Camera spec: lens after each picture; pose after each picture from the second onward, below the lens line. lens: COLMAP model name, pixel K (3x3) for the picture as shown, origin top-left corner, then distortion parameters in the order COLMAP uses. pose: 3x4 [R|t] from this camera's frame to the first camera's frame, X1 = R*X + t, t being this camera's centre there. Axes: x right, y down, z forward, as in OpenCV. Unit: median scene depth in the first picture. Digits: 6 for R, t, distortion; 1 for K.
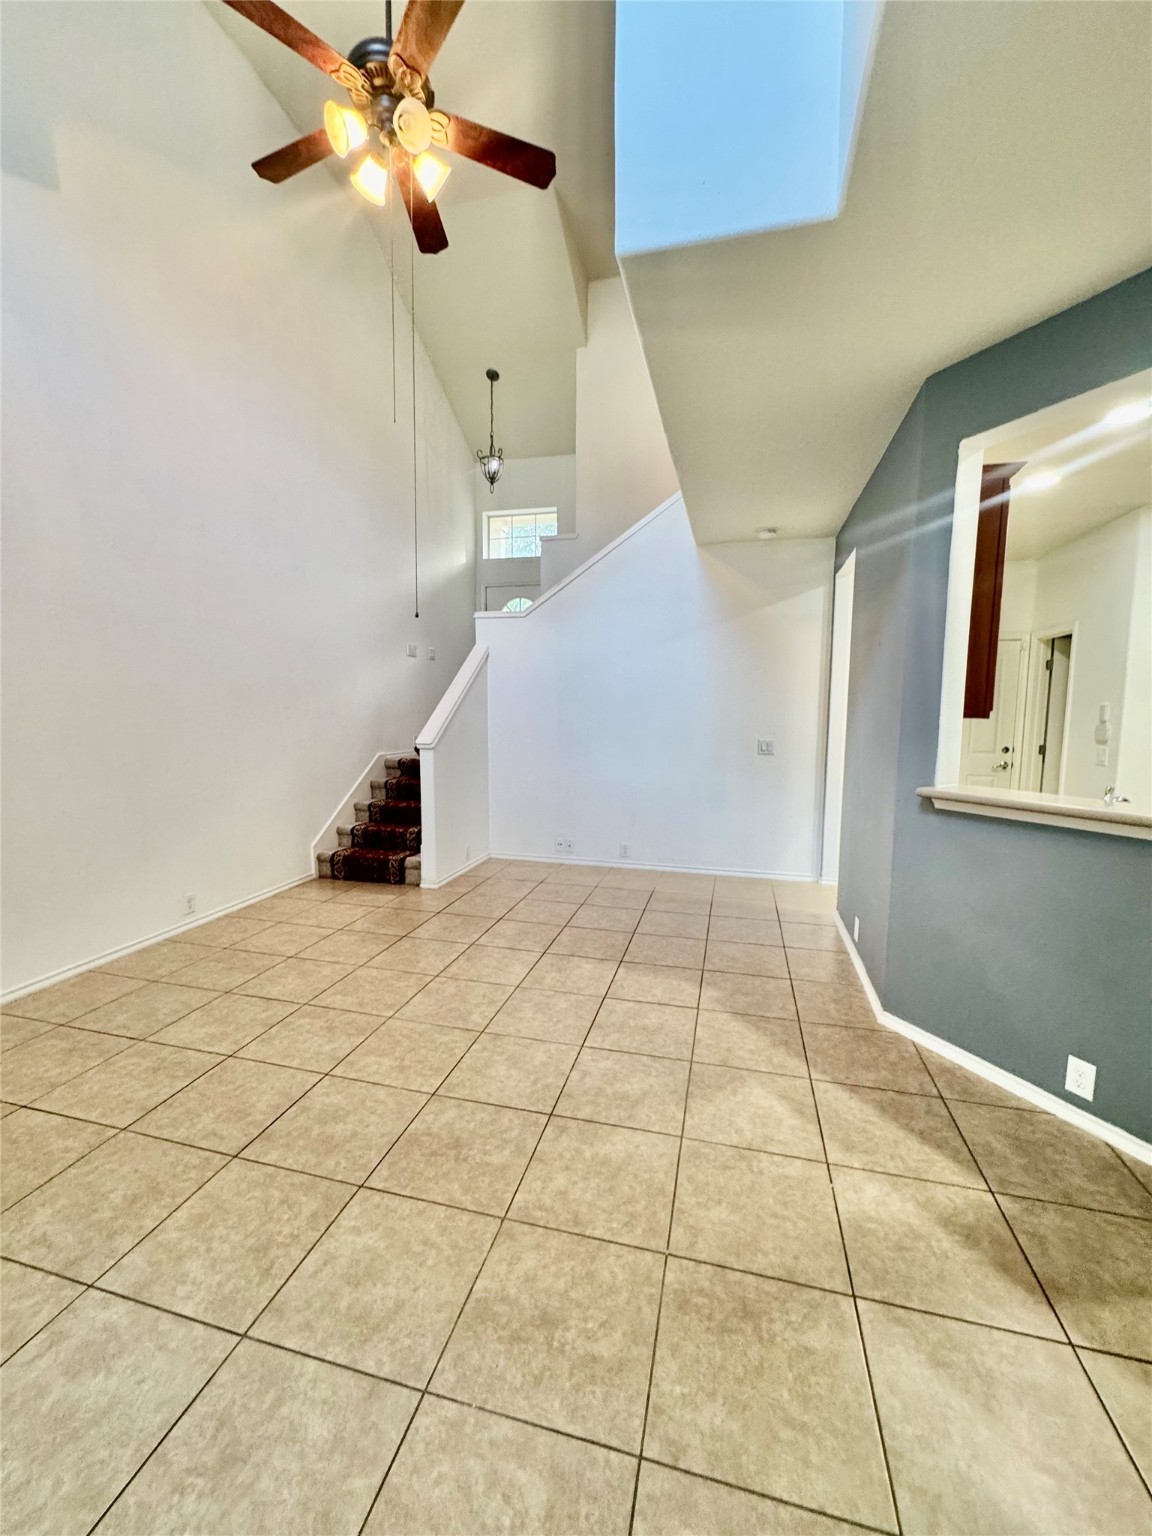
lens RADIAL K [[615.2, 0, 579.2], [0, 615.2, 768.1], [0, 0, 1]] dist [-0.005112, 0.000817]
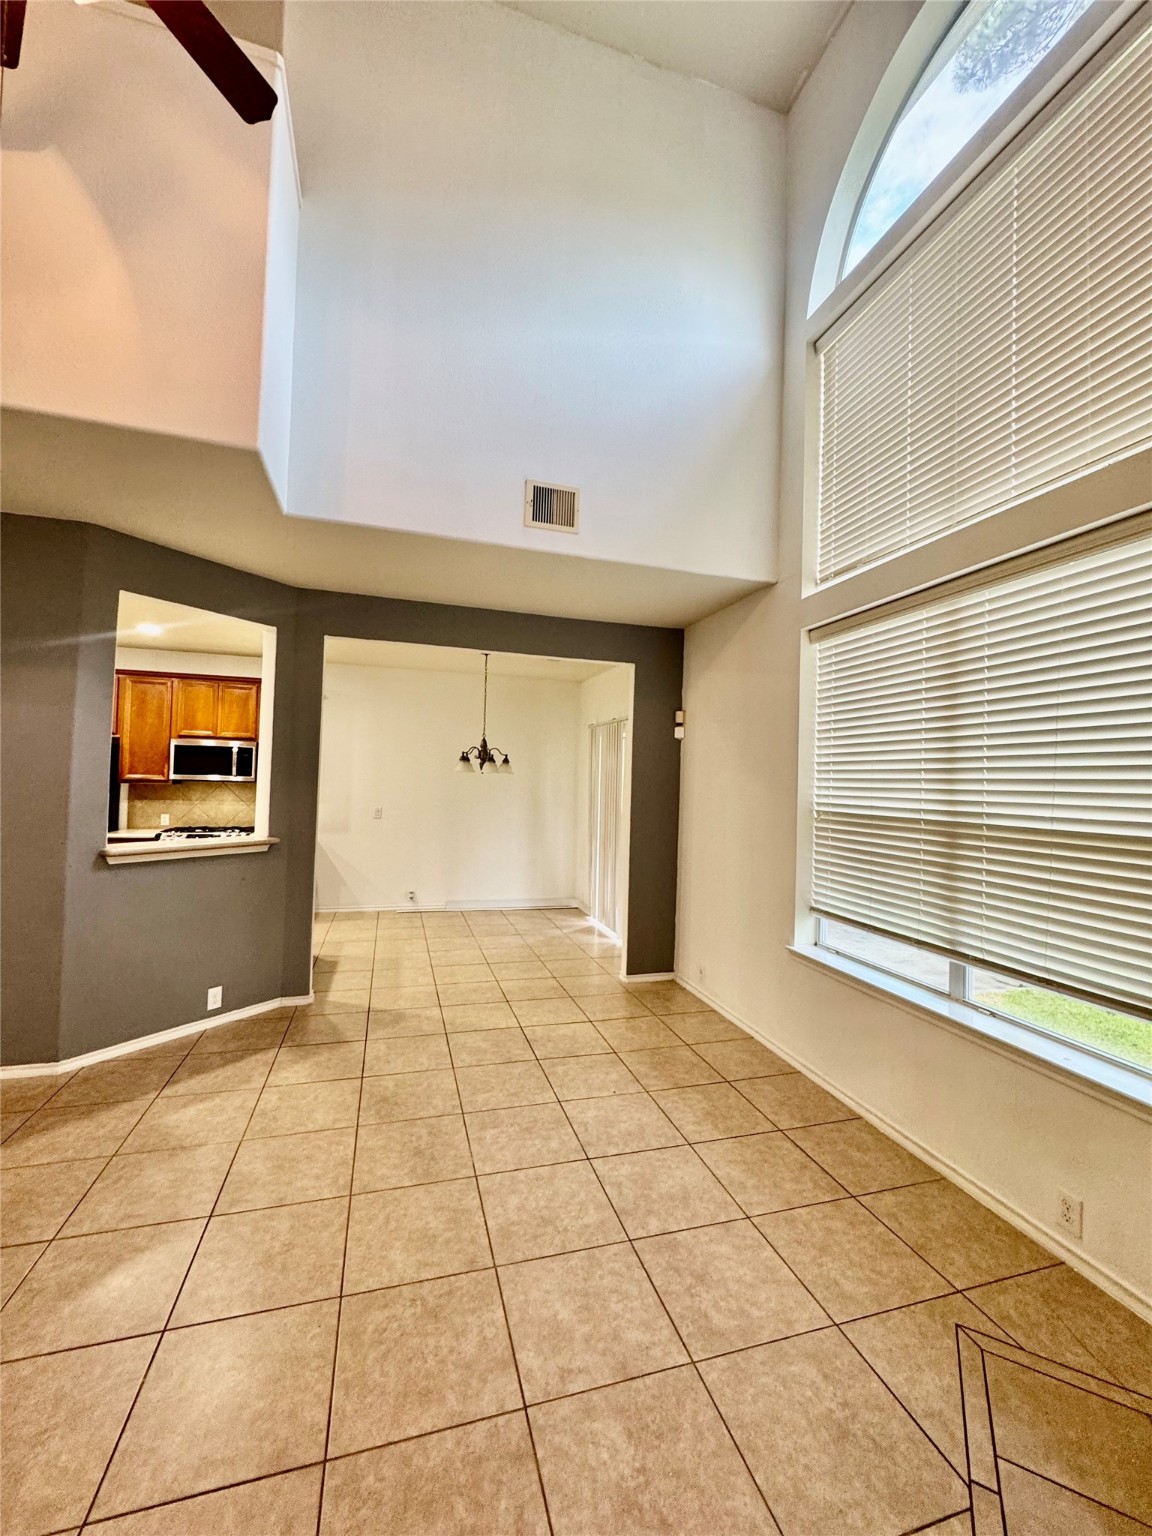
lens RADIAL K [[615.2, 0, 576.7], [0, 615.2, 767.6], [0, 0, 1]] dist [-0.005112, 0.000817]
pose [[-0.518281, -0.001117, 0.855210, -1.015425], [0.052372, 0.998081, 0.033043, -0.127975], [-0.853605, 0.061915, -0.517228, 0.828569]]
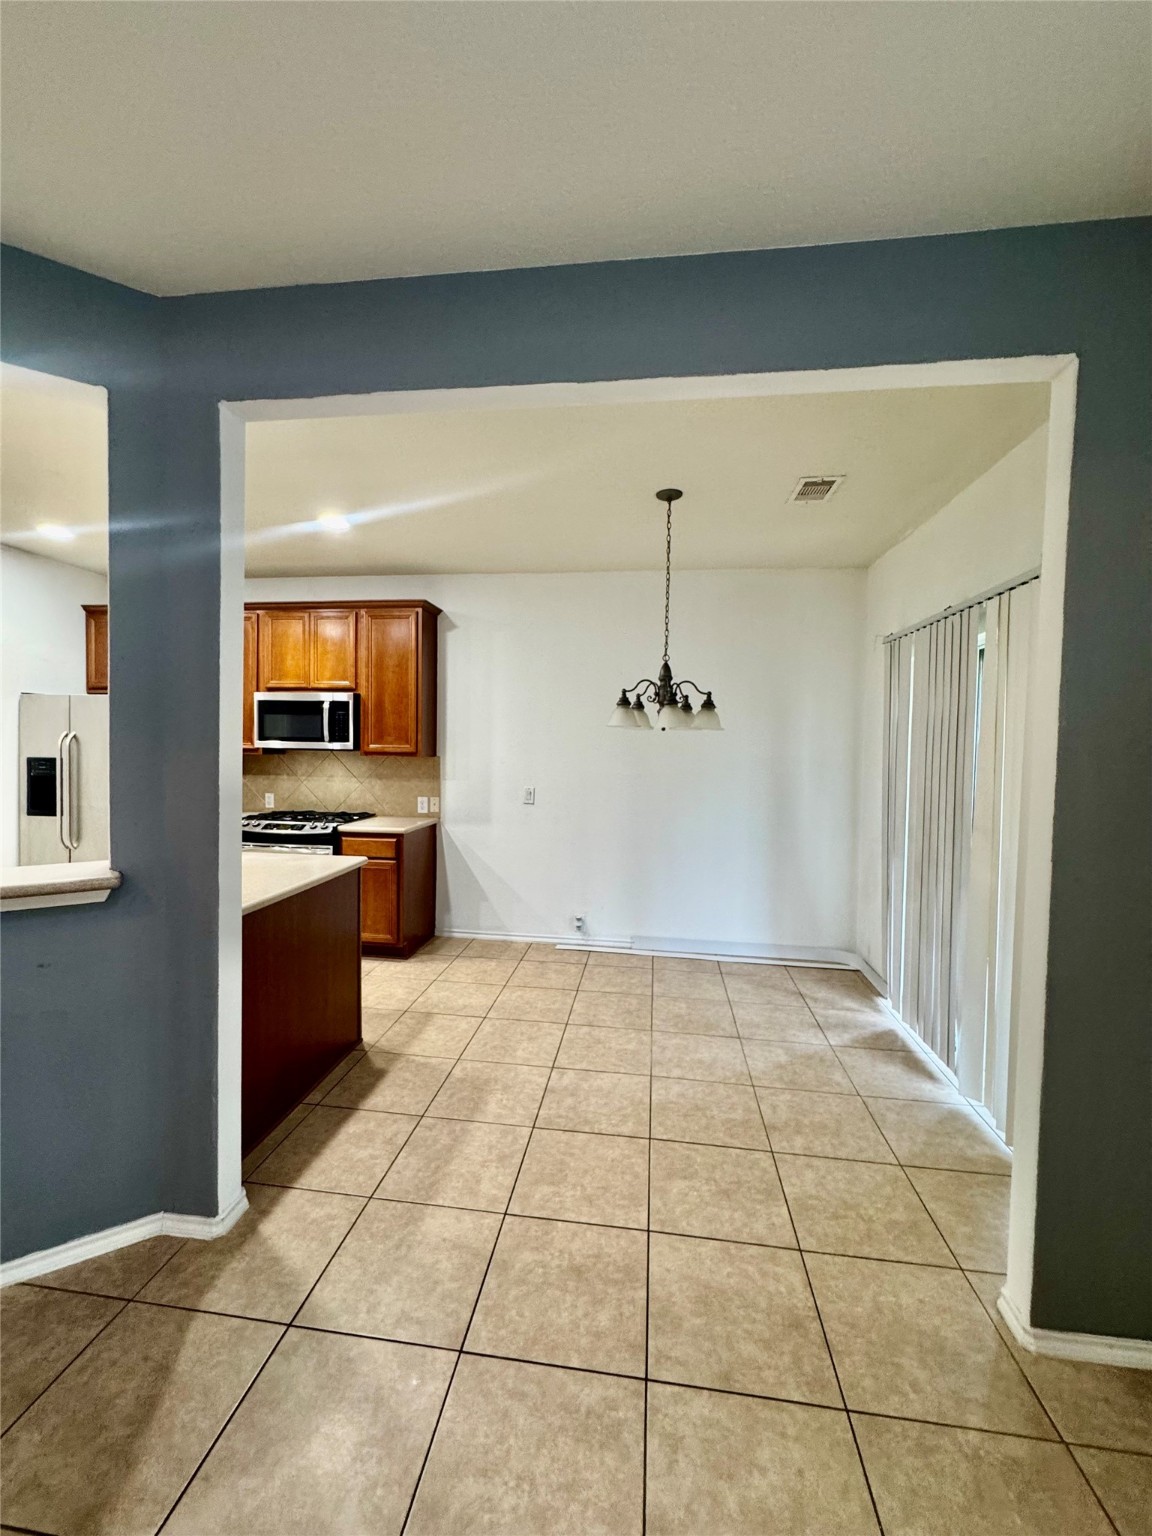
lens RADIAL K [[615.2, 0, 577.6], [0, 615.2, 767.0], [0, 0, 1]] dist [-0.005112, 0.000817]
pose [[-0.125742, -0.044359, 0.991071, -0.013372], [0.078057, 0.995460, 0.054459, -0.053455], [-0.988987, 0.084208, -0.121708, 0.243047]]
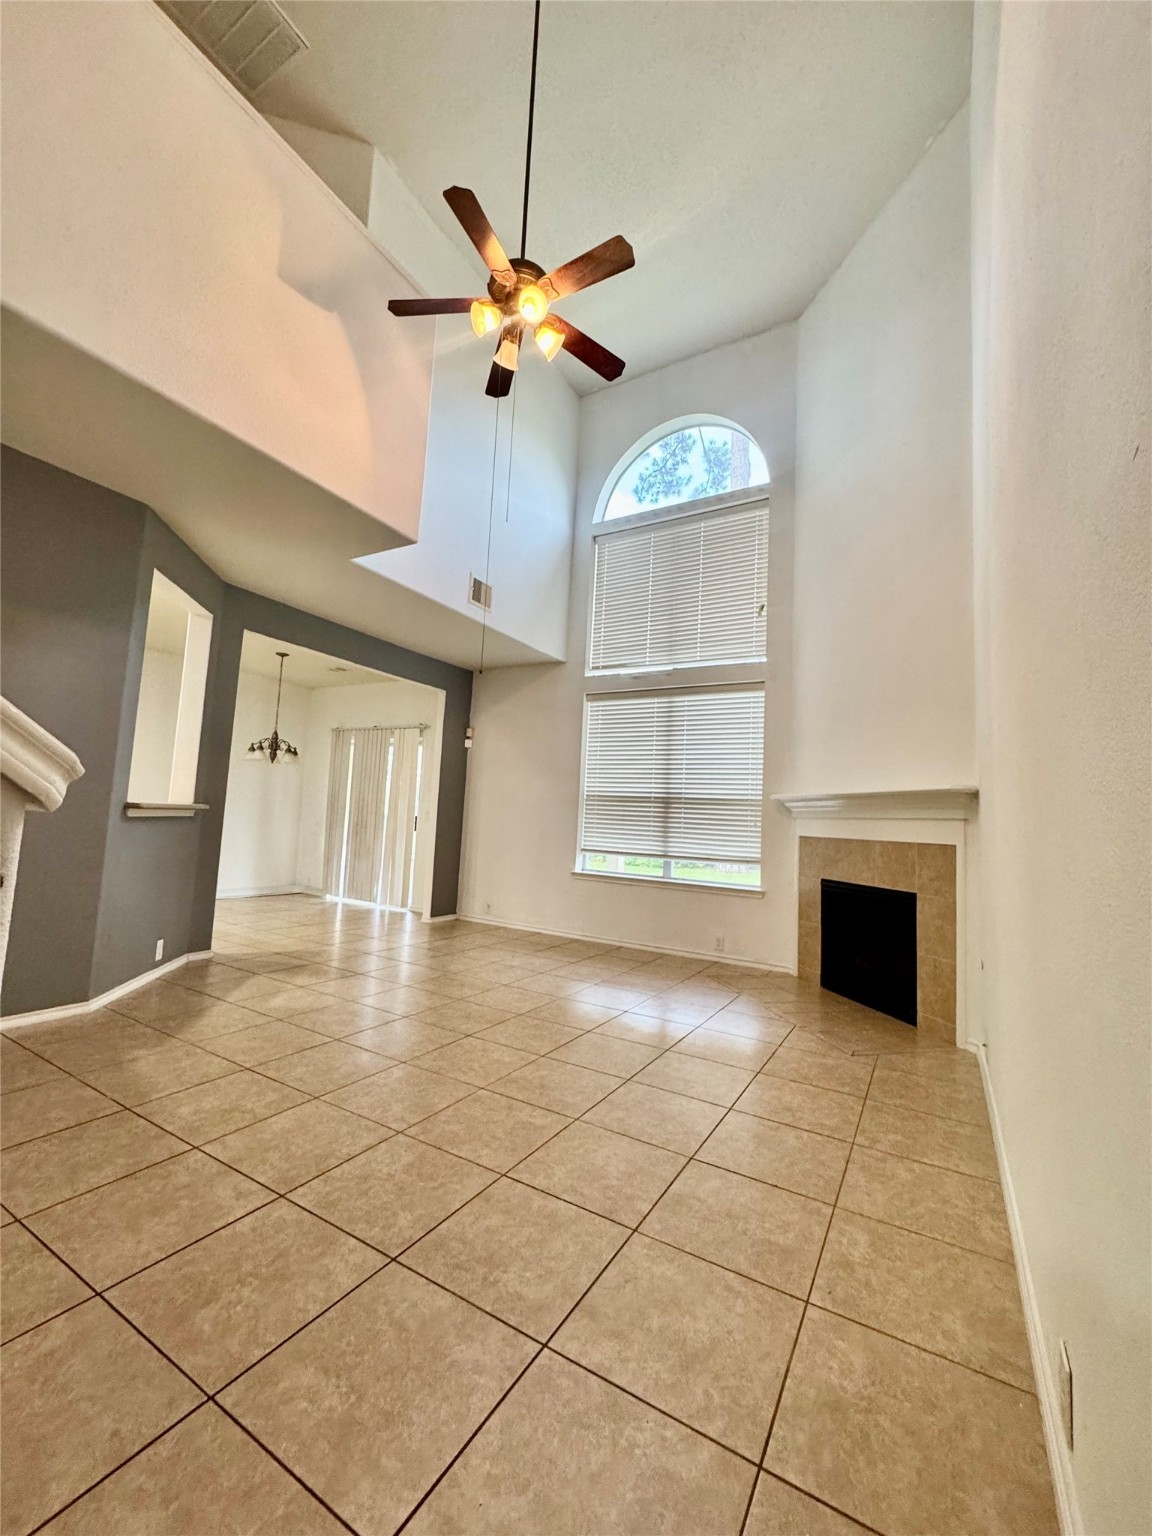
lens RADIAL K [[615.2, 0, 581.0], [0, 615.2, 763.8], [0, 0, 1]] dist [-0.005112, 0.000817]
pose [[-0.961408, -0.029948, 0.273490, -0.765341], [-0.030428, 0.999534, 0.002485, -0.087152], [-0.273437, -0.005933, -0.961872, 2.060138]]
